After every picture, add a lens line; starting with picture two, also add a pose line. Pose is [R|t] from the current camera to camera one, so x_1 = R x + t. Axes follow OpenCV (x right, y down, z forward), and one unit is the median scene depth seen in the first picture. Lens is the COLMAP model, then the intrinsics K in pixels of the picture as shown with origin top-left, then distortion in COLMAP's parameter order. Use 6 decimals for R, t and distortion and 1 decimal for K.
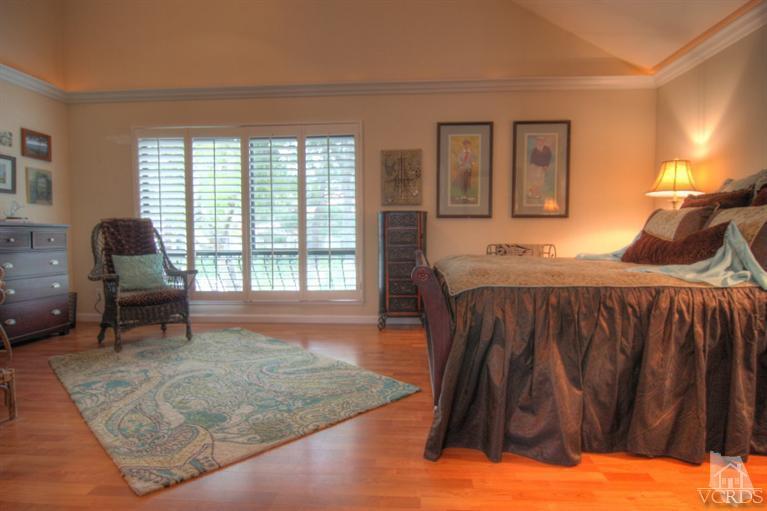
lens RADIAL K [[434.6, 0, 389.0], [0, 434.6, 258.9], [0, 0, 1]] dist [0.000851, -0.014981]
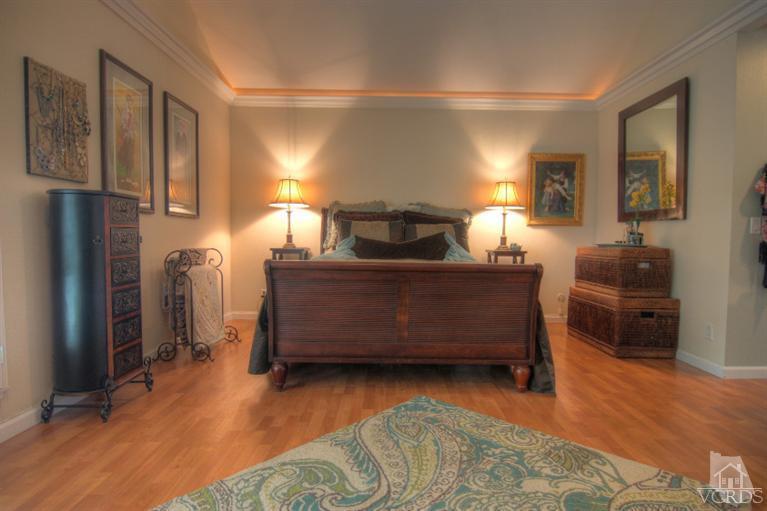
lens RADIAL K [[434.6, 0, 389.0], [0, 434.6, 258.9], [0, 0, 1]] dist [0.000851, -0.014981]
pose [[-0.073328, -0.048304, 0.996137, -0.616410], [0.045367, 0.997631, 0.051716, -0.045630], [-0.996275, 0.048984, -0.070963, 0.779636]]
